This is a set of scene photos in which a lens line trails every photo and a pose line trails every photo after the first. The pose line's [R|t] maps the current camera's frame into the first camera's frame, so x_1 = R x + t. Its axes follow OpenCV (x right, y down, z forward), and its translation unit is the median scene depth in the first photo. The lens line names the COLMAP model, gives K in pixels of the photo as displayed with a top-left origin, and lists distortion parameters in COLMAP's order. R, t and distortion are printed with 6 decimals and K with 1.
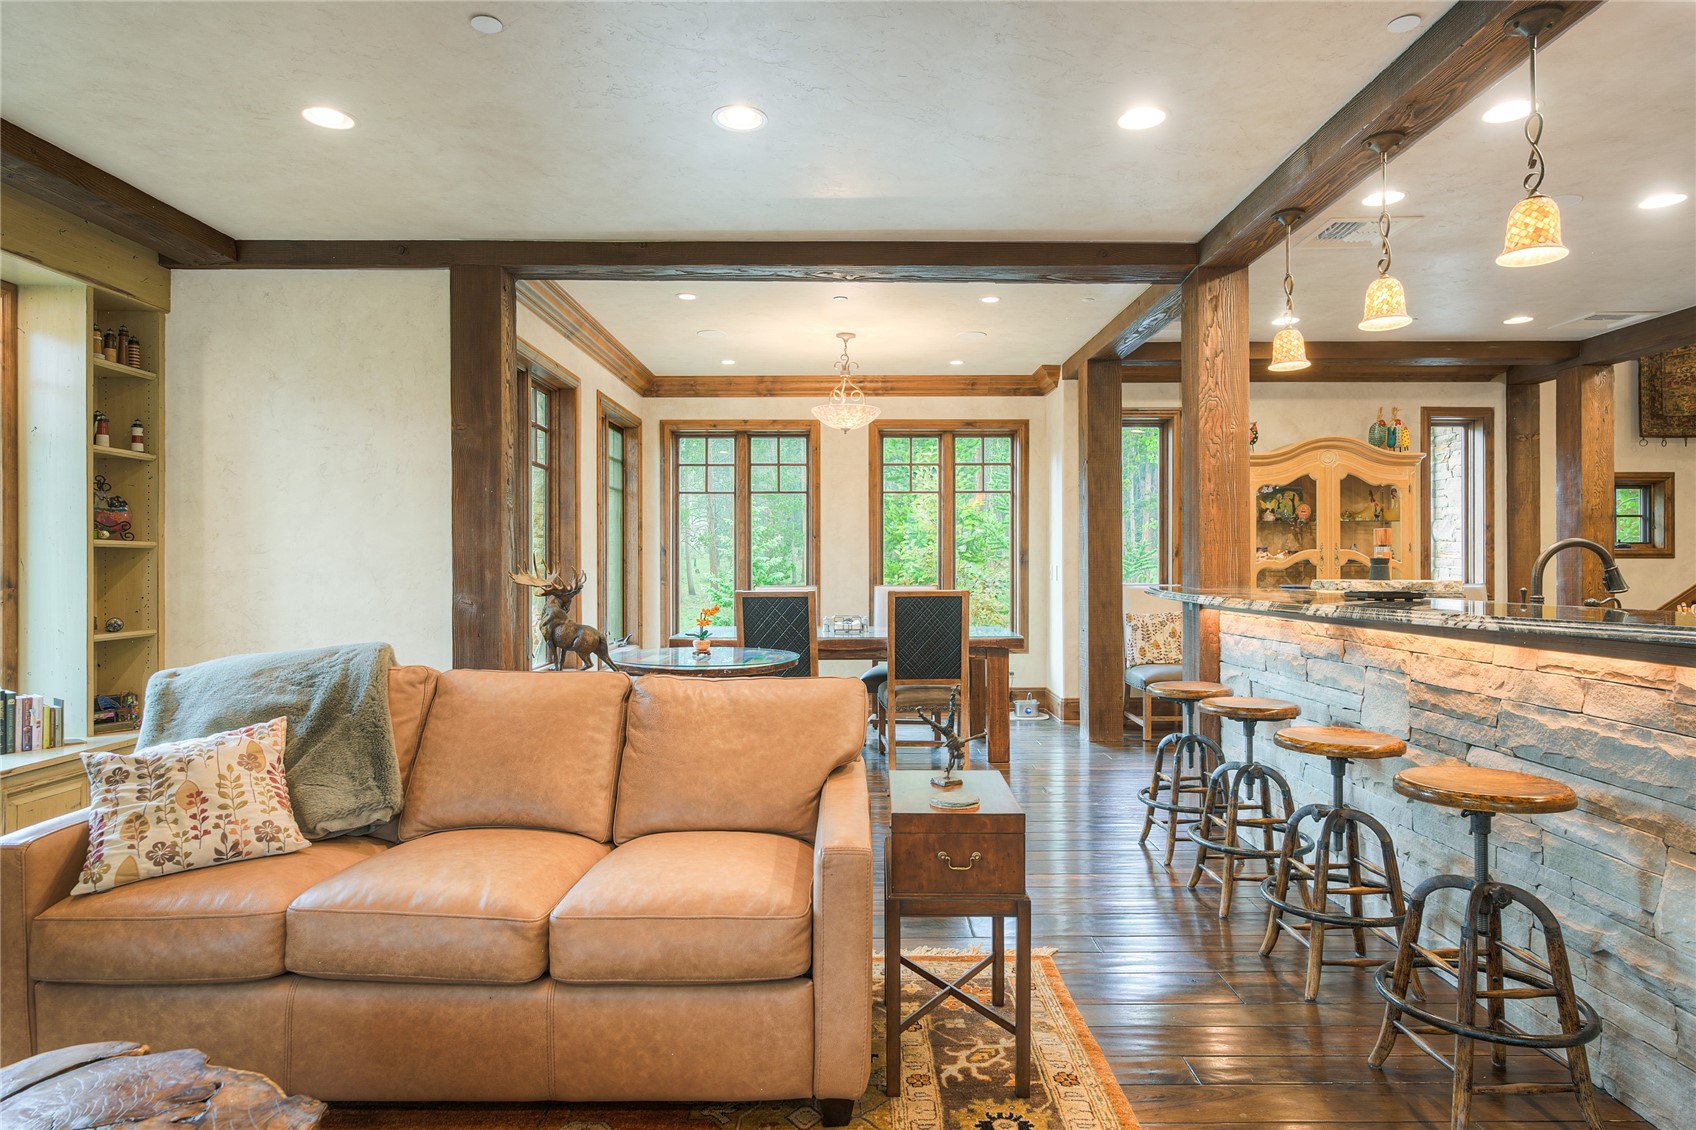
lens RADIAL K [[946.6, 0, 850.5], [0, 946.6, 566.6], [0, 0, 1]] dist [-0.003553, 0.002749]
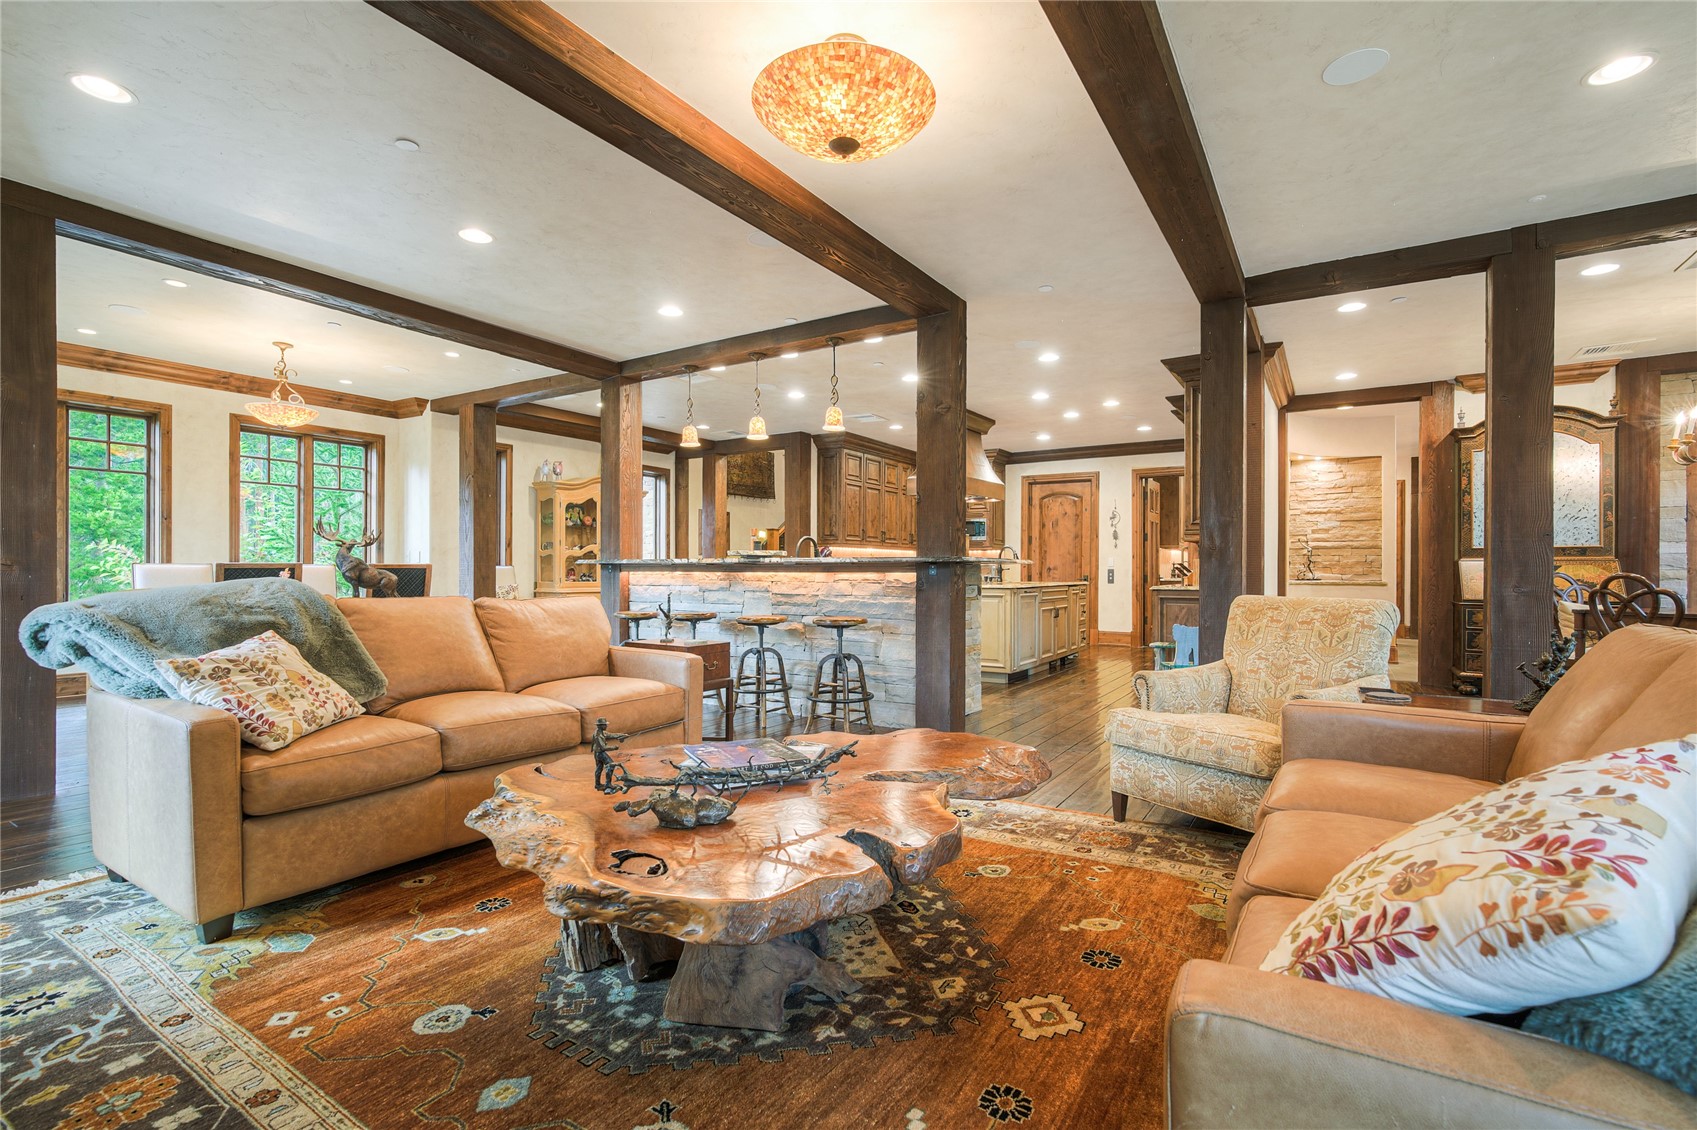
lens RADIAL K [[771.1, 0, 844.8], [0, 771.1, 571.4], [0, 0, 1]] dist [-0.008340, 0.002696]
pose [[0.541993, 0.002878, 0.840378, -0.592976], [-0.002499, 0.999995, -0.001812, 0.044784], [-0.840380, -0.001118, 0.541997, -0.116297]]
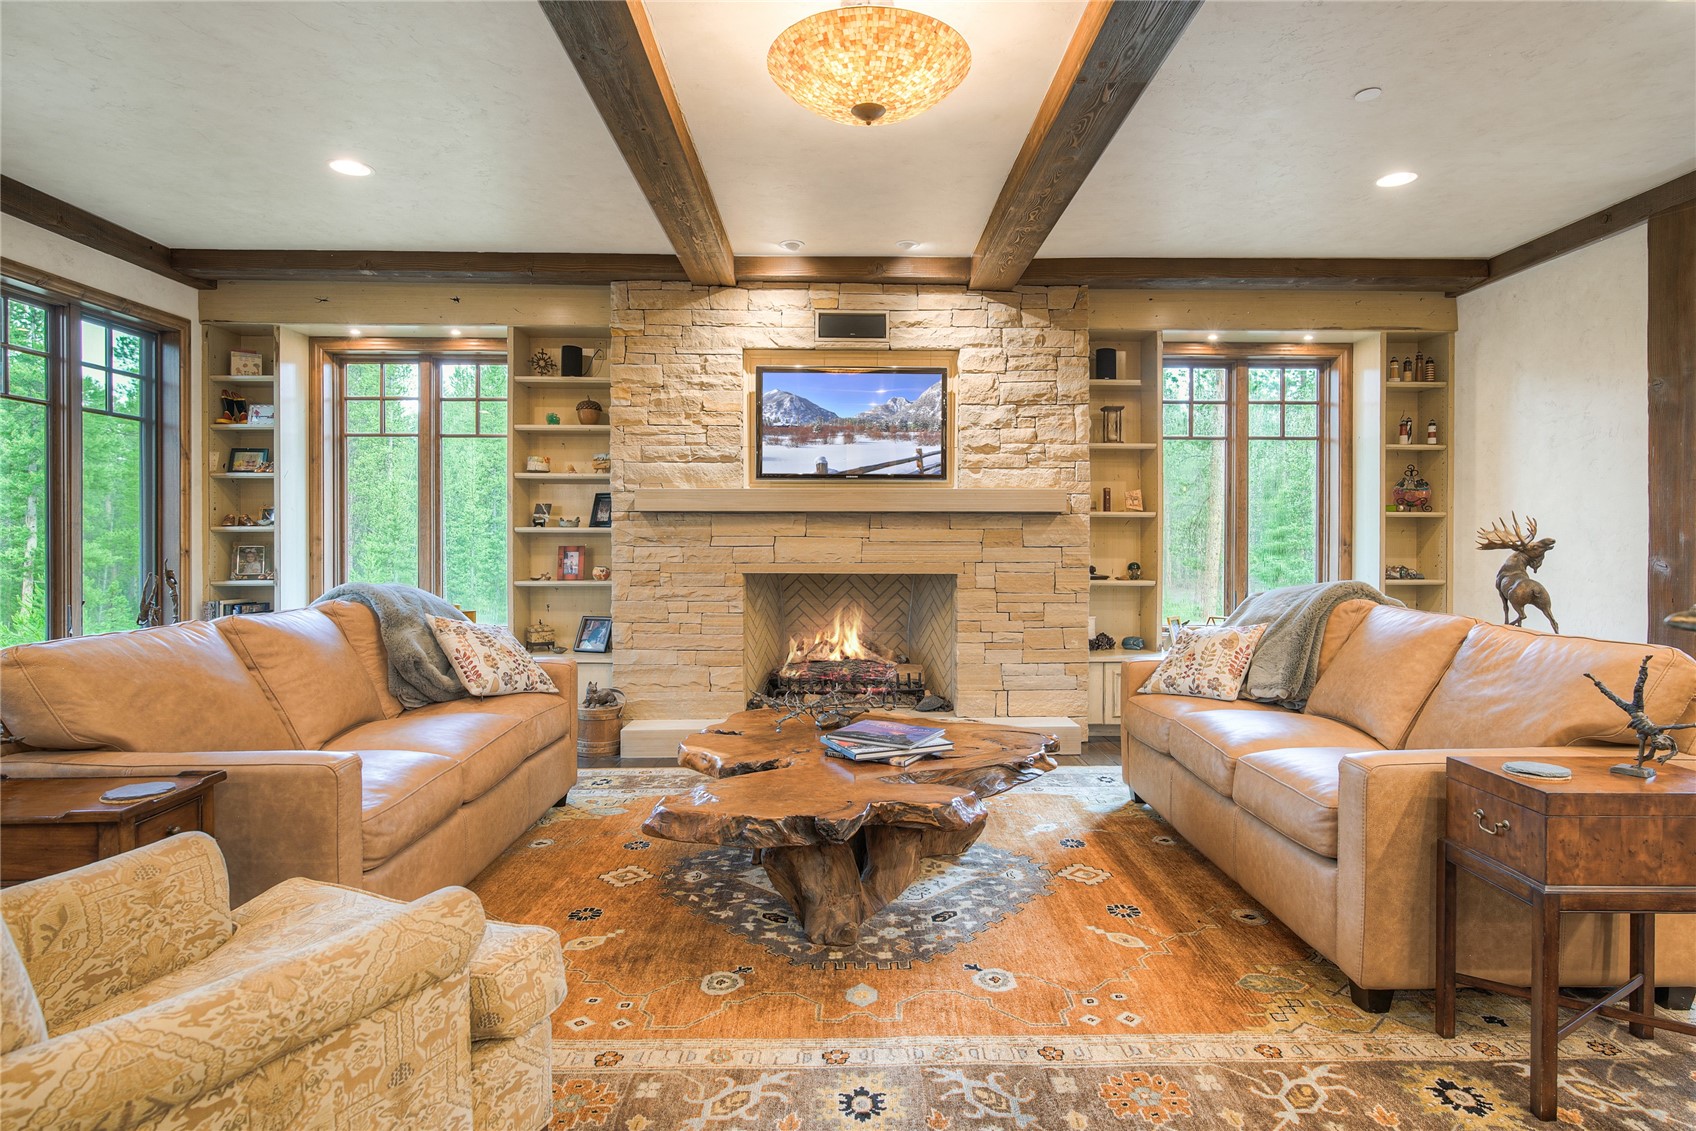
lens RADIAL K [[902.8, 0, 860.7], [0, 902.8, 549.2], [0, 0, 1]] dist [-0.003152, 0.000037]
pose [[0.026360, 0.008647, -0.999615, 0.478692], [-0.002653, 0.999960, 0.008580, 0.016006], [0.999649, 0.002426, 0.026382, 0.170391]]
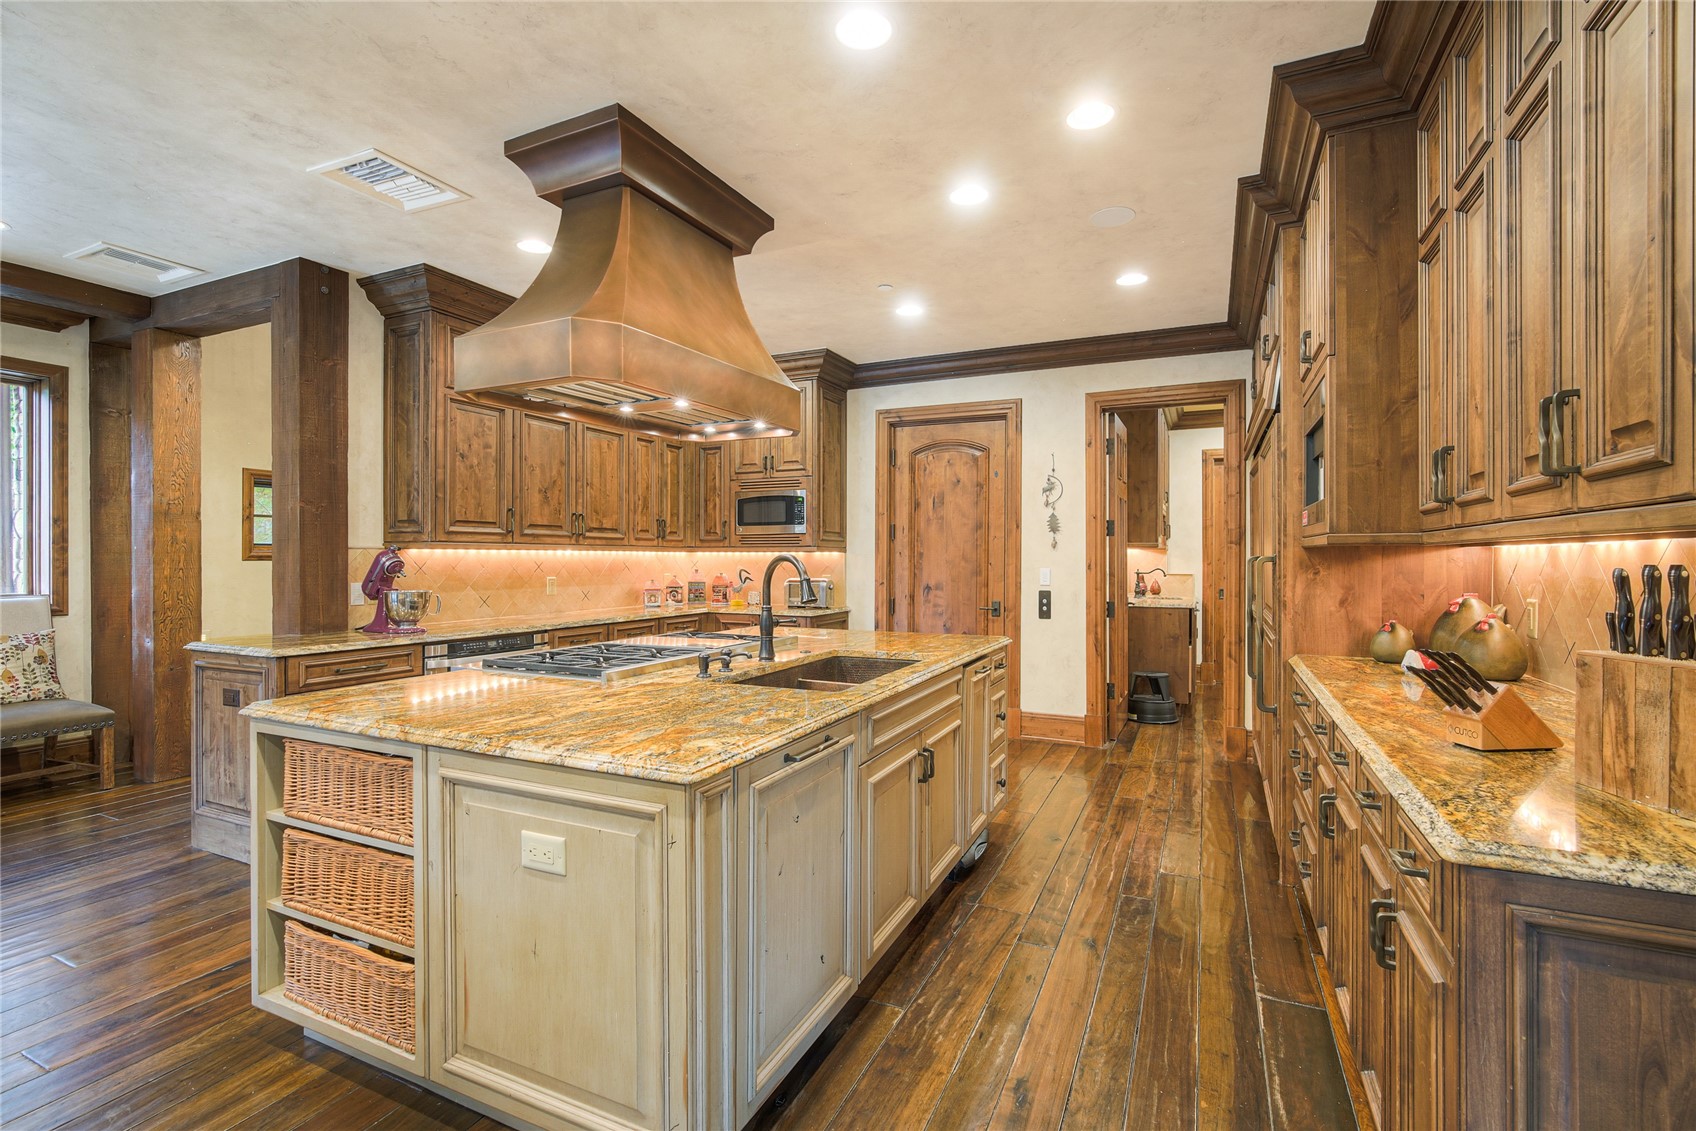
lens RADIAL K [[770.7, 0, 844.1], [0, 770.7, 557.9], [0, 0, 1]] dist [-0.008340, 0.002696]
pose [[0.430920, 0.001835, 0.902388, 0.620851], [-0.000629, 0.999998, -0.001734, -0.017033], [-0.902390, 0.000179, 0.430921, 0.244398]]
